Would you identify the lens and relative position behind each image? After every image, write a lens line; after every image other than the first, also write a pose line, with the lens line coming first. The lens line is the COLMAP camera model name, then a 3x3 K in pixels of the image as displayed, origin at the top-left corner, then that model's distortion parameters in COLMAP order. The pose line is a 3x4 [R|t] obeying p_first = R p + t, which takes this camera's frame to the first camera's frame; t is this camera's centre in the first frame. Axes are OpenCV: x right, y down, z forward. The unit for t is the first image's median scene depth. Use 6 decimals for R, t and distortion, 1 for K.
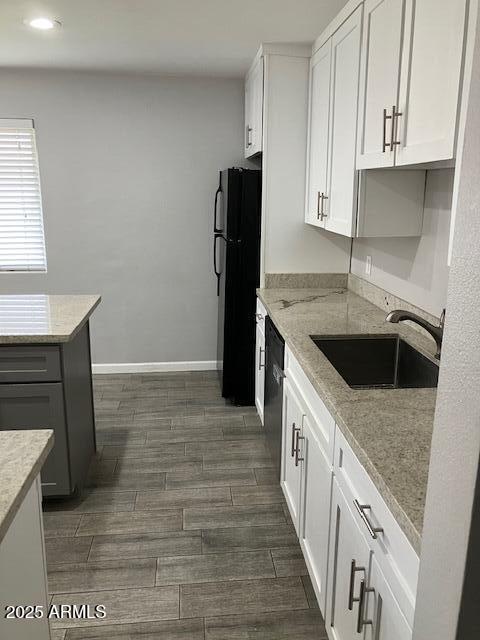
lens RADIAL K [[525.8, 0, 240.0], [0, 525.8, 320.0], [0, 0, 1]] dist [0.029376, -0.006102]
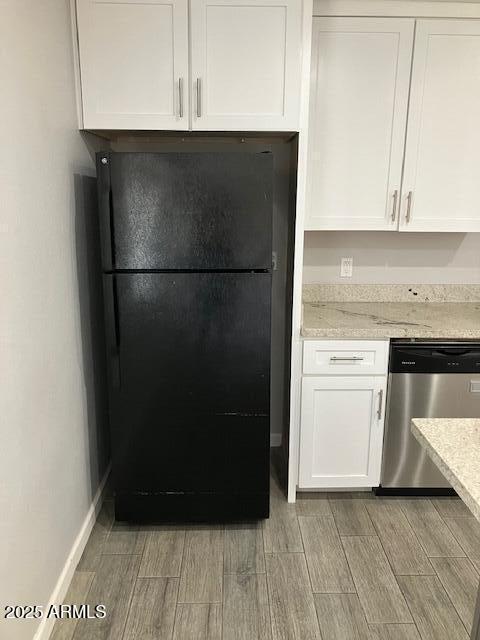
lens RADIAL K [[525.8, 0, 240.0], [0, 525.8, 320.0], [0, 0, 1]] dist [0.029376, -0.006102]
pose [[0.070452, -0.228926, 0.970891, -0.632126], [0.245854, 0.947269, 0.205516, -0.227742], [-0.966743, 0.224219, 0.123019, 0.963884]]
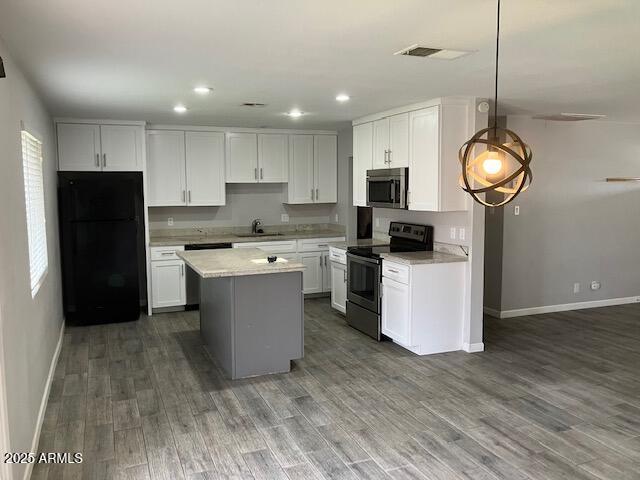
lens RADIAL K [[525.8, 0, 320.0], [0, 525.8, 240.0], [0, 0, 1]] dist [0.029376, -0.006102]
pose [[-0.315784, -0.102117, 0.943320, -1.854289], [0.239800, 0.953327, 0.183476, -0.255687], [-0.918028, 0.284147, -0.276558, 0.933215]]
